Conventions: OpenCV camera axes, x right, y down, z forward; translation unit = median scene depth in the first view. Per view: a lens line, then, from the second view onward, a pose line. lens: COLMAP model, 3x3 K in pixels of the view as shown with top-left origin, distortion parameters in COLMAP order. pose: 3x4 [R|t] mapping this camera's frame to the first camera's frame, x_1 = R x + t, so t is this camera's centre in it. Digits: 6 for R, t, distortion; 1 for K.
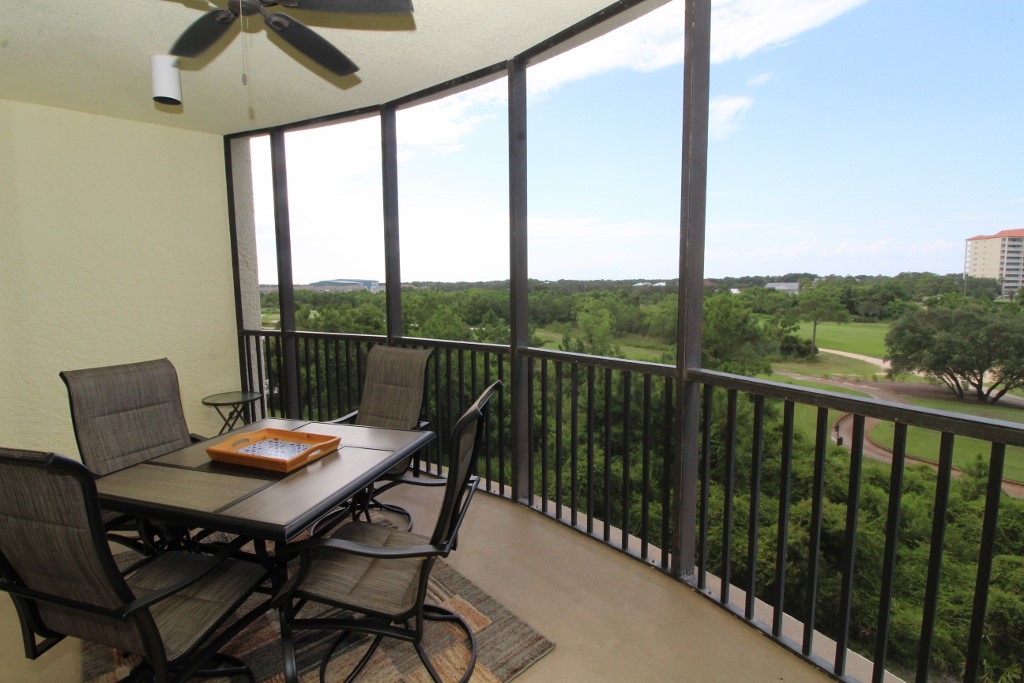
lens RADIAL K [[473.5, 0, 510.6], [0, 473.5, 329.5], [0, 0, 1]] dist [-0.000877, -0.012139]
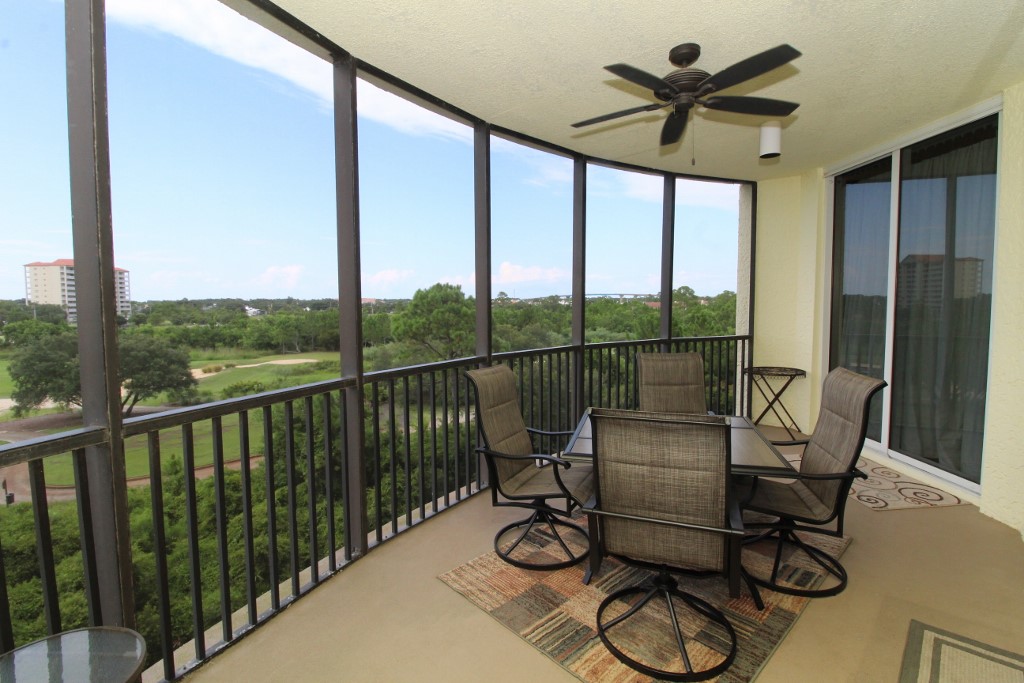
lens RADIAL K [[473.5, 0, 510.6], [0, 473.5, 329.5], [0, 0, 1]] dist [-0.000877, -0.012139]
pose [[0.023361, -0.050150, 0.998468, -0.160197], [0.106230, 0.993211, 0.047400, -0.009312], [-0.994067, 0.104960, 0.028530, 0.121798]]
